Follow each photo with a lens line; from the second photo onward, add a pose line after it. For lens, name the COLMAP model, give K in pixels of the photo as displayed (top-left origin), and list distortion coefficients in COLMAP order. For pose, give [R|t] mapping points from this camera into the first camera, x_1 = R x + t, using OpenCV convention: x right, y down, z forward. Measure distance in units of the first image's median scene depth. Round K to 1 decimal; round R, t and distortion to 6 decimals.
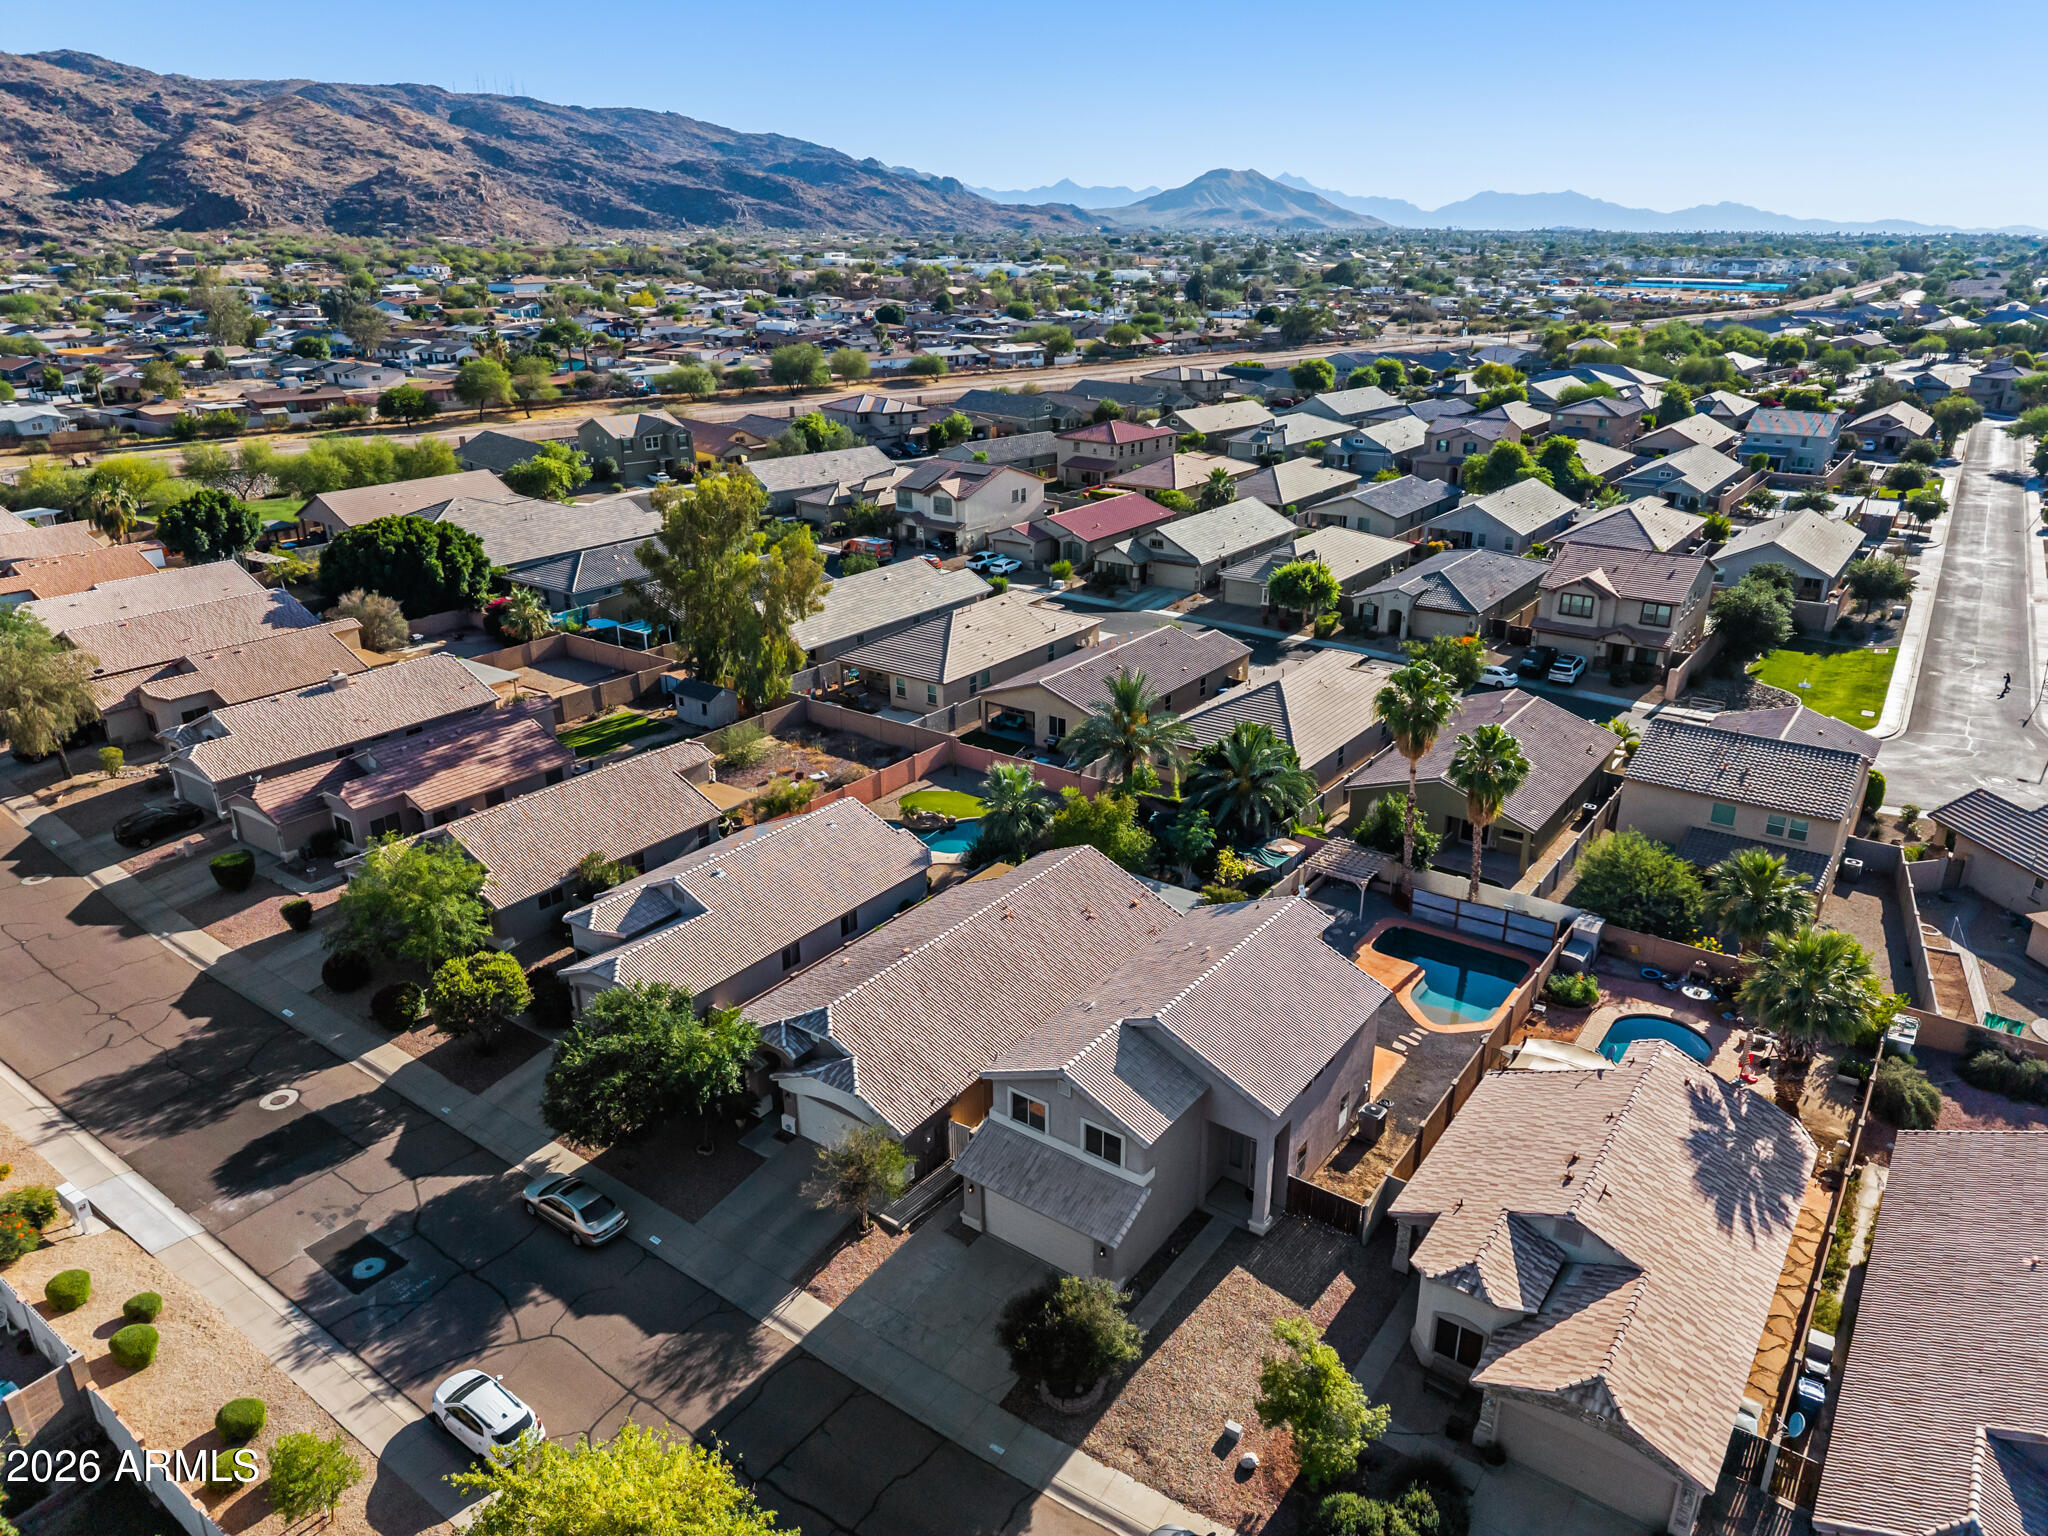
lens RADIAL K [[1373.6, 0, 1027.3], [0, 1373.6, 770.1], [0, 0, 1]] dist [0.021934, -0.014090]
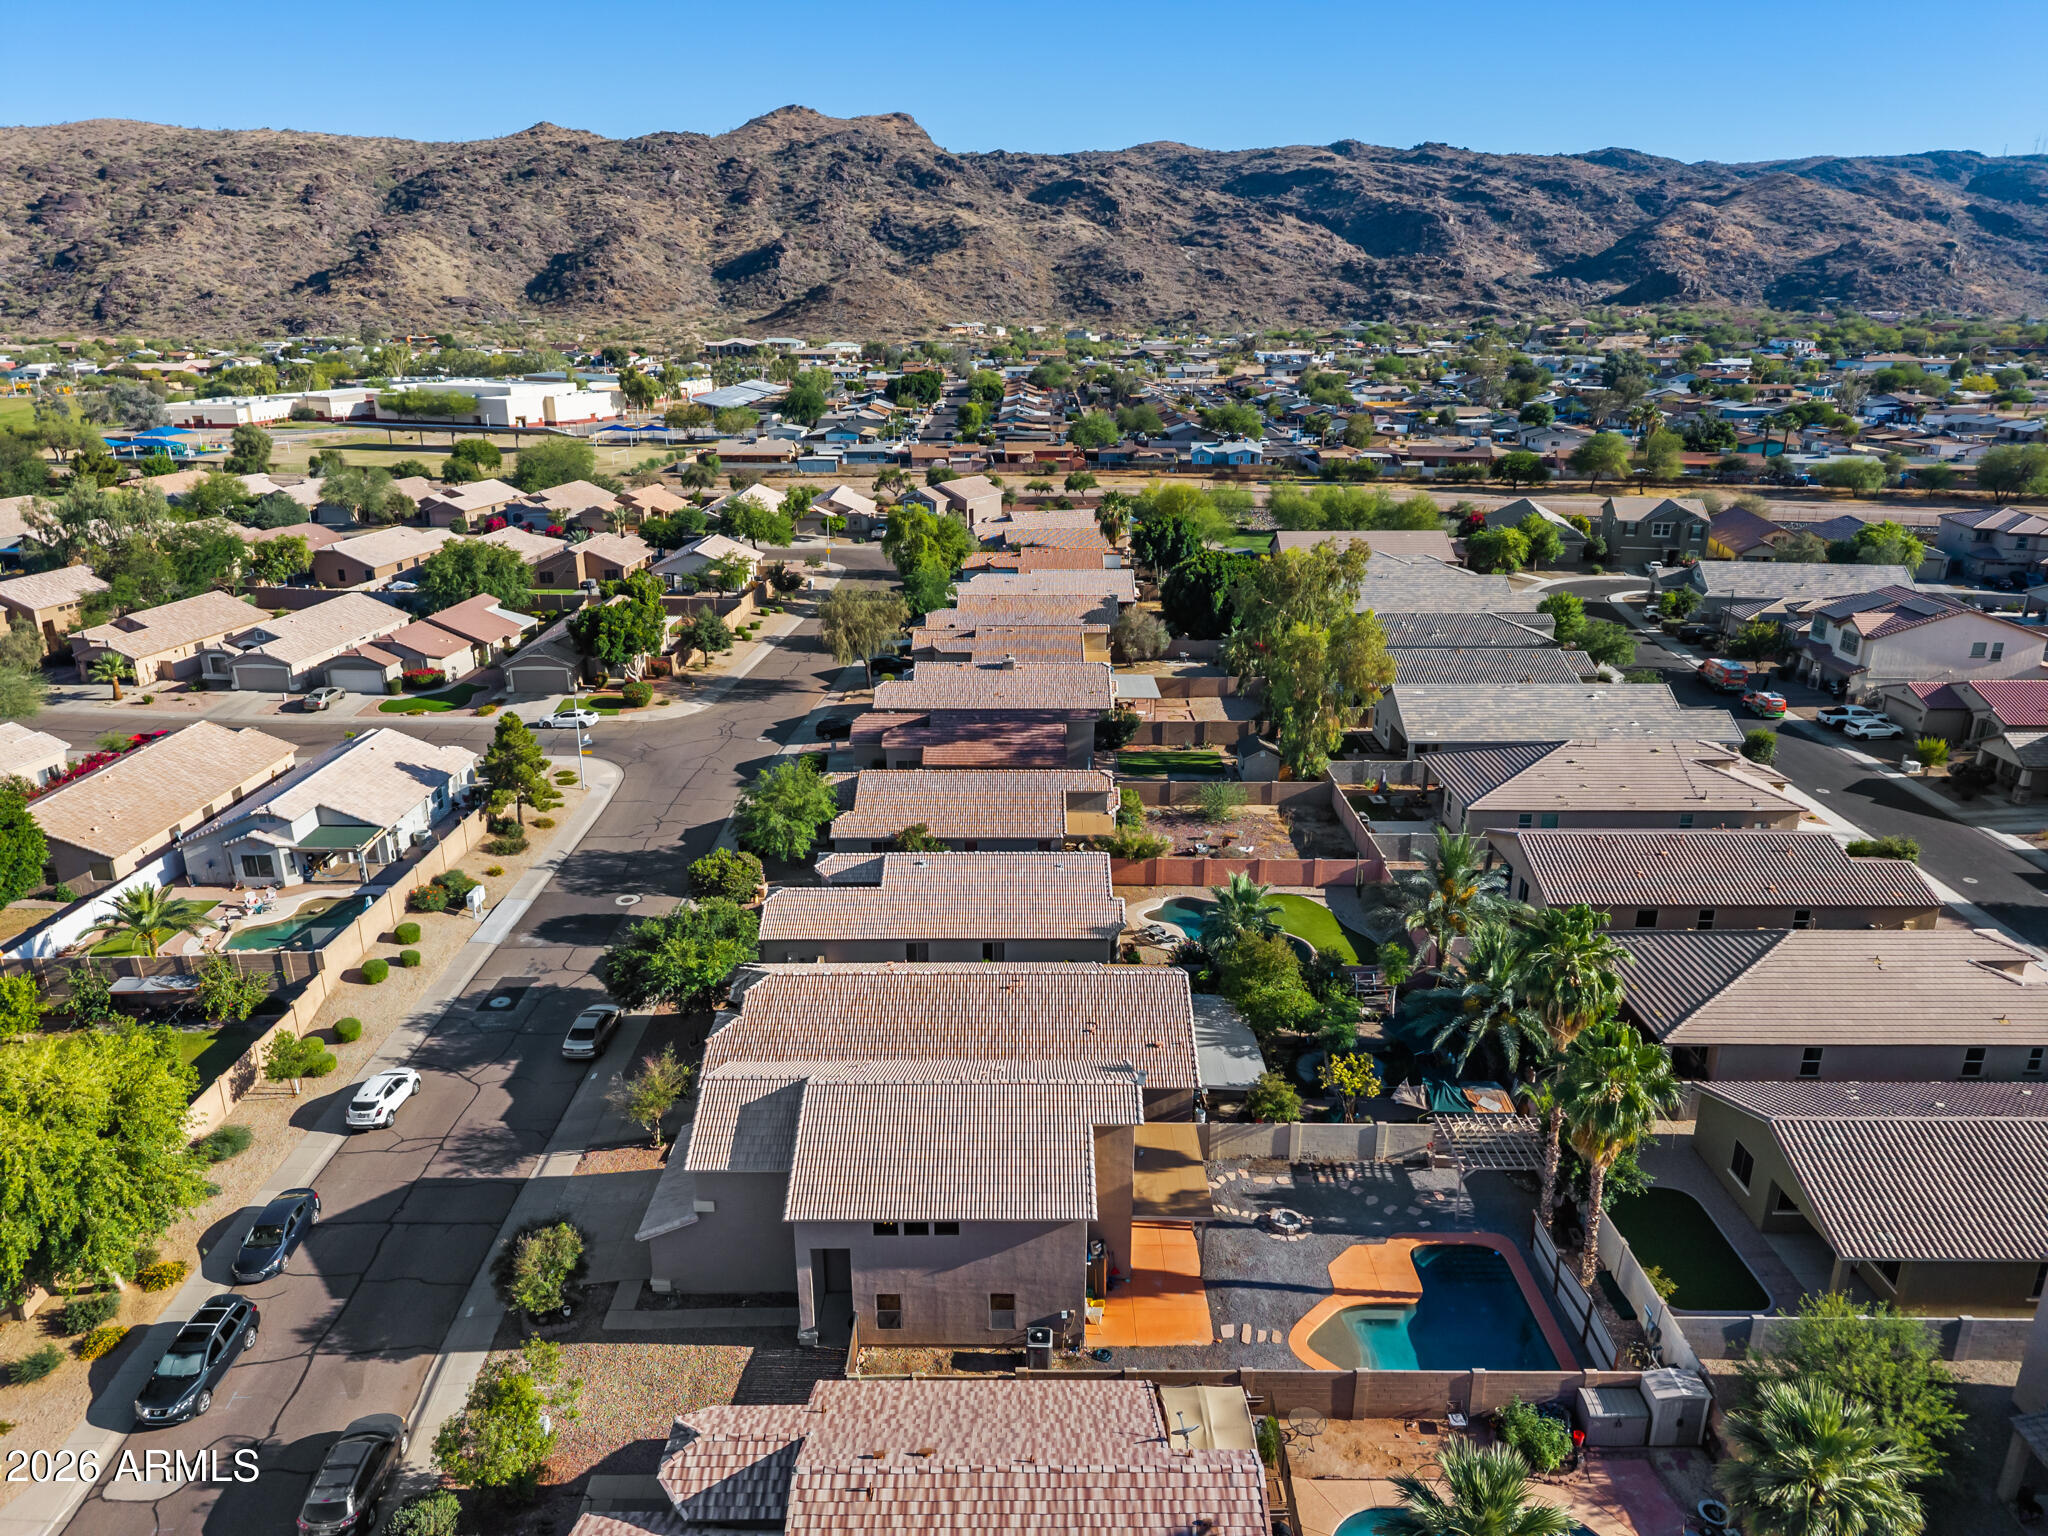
lens RADIAL K [[1373.6, 0, 1027.3], [0, 1373.6, 770.1], [0, 0, 1]] dist [0.021934, -0.014090]
pose [[0.589303, 0.262722, -0.764002, 0.508189], [-0.298627, 0.949512, 0.096172, -0.101086], [0.750695, 0.171477, 0.638006, 0.253489]]
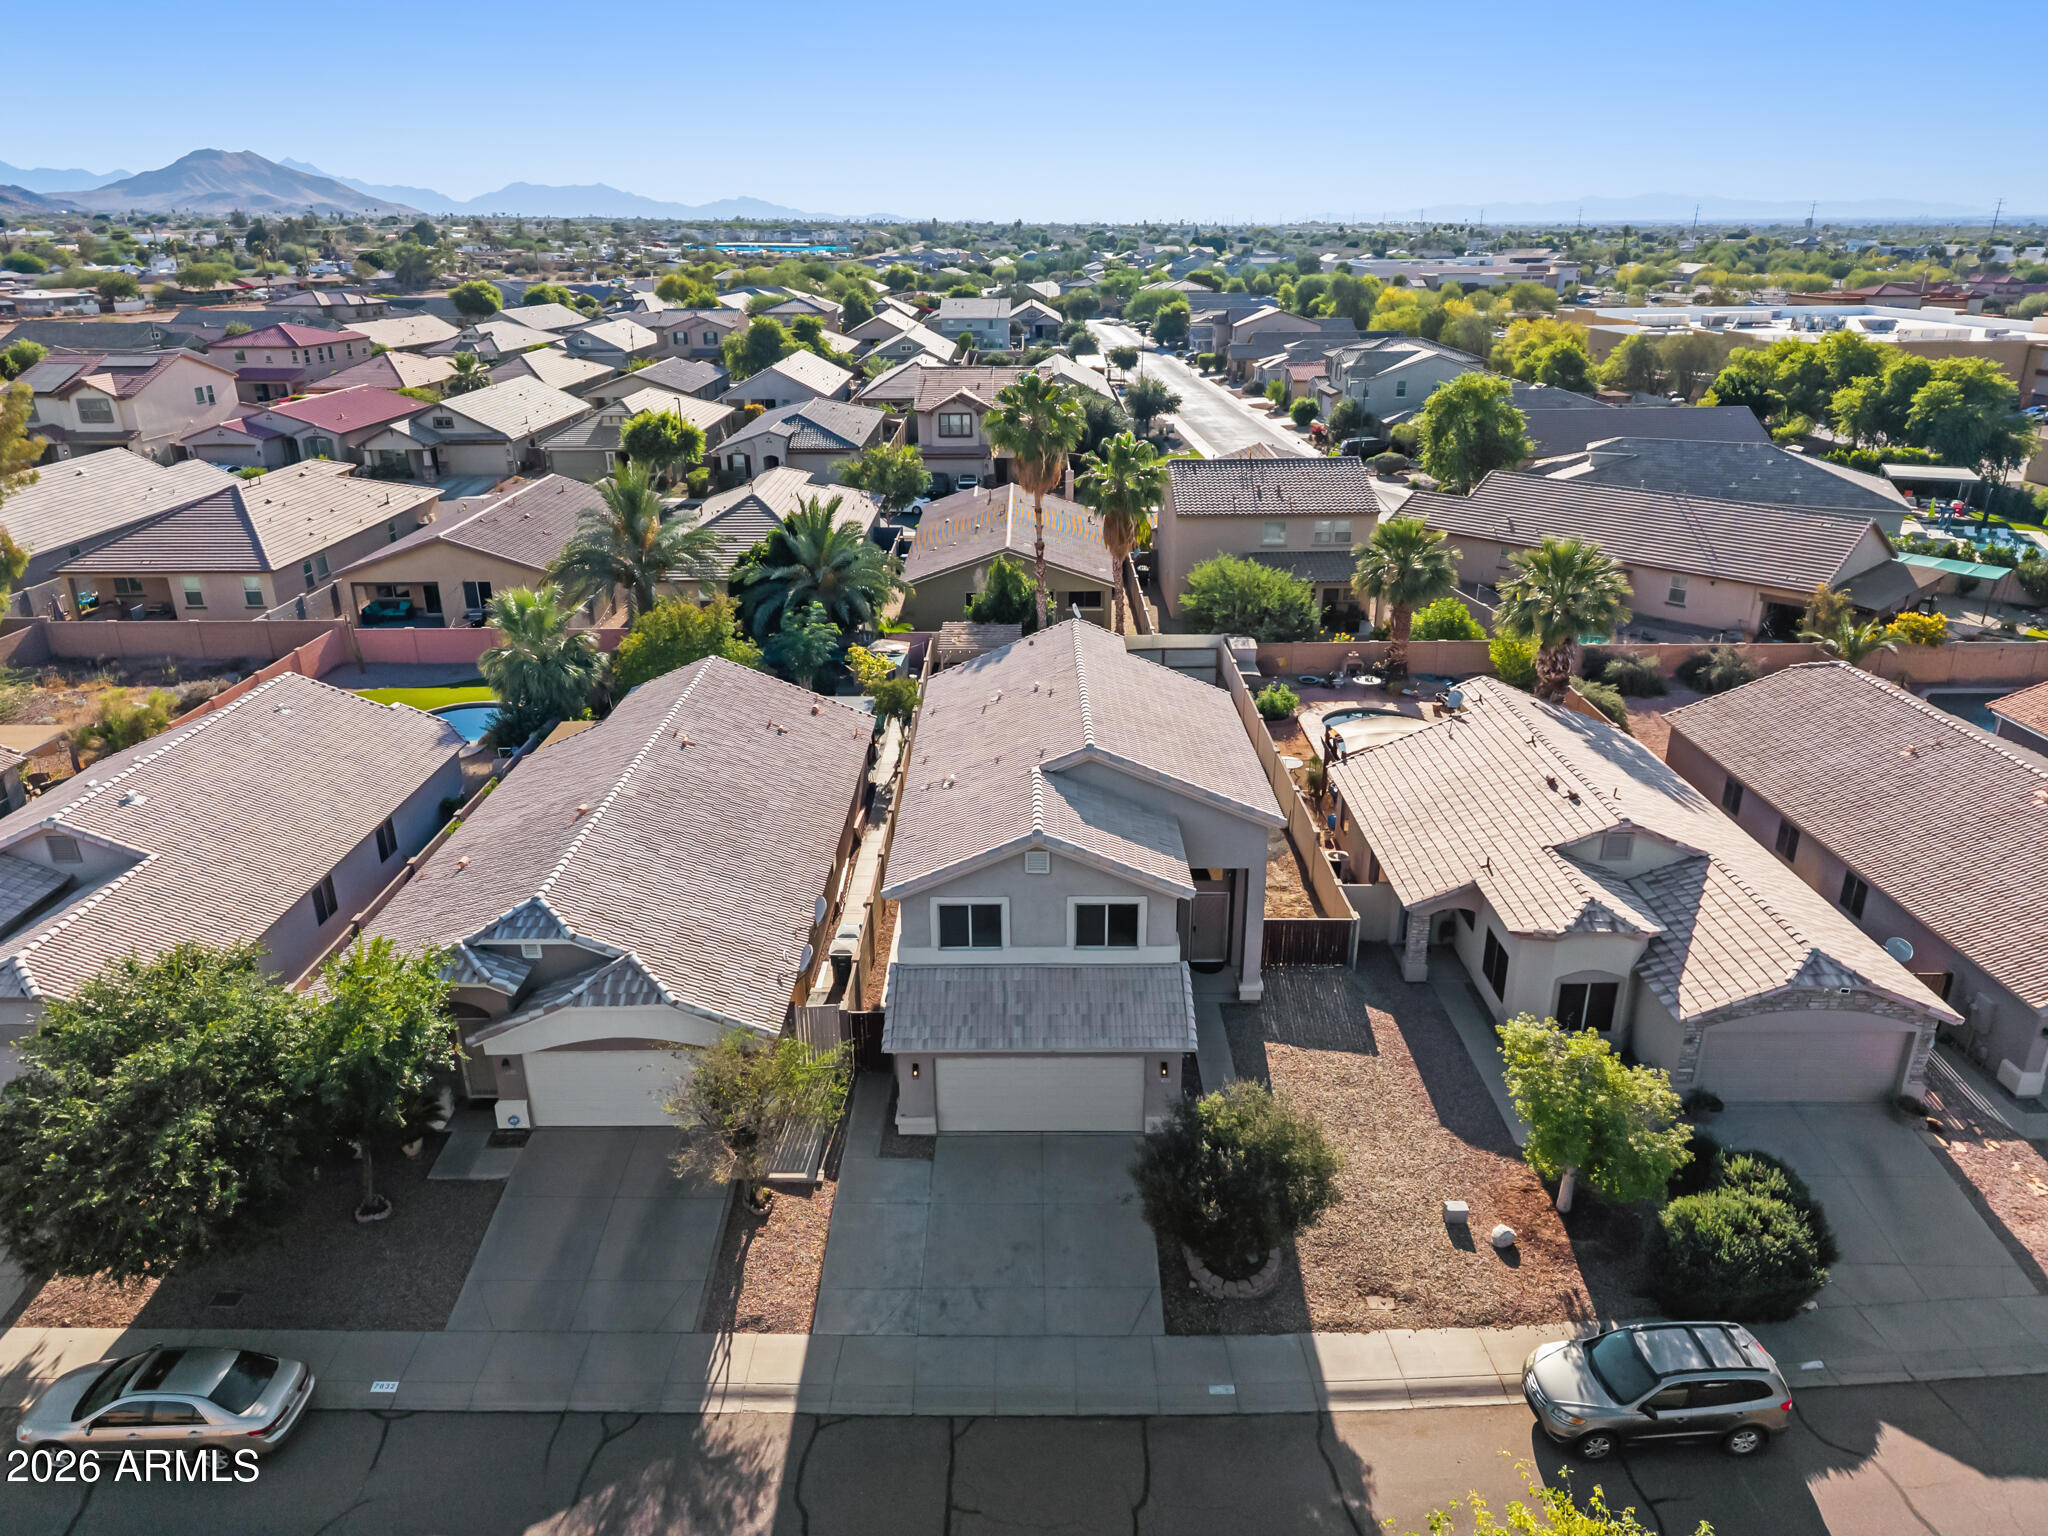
lens RADIAL K [[1373.6, 0, 1027.3], [0, 1373.6, 770.1], [0, 0, 1]] dist [0.021934, -0.014090]
pose [[0.810583, -0.218427, 0.543365, -0.177138], [0.215883, 0.973945, 0.069464, 0.078593], [-0.544380, 0.060997, 0.836618, 0.250623]]
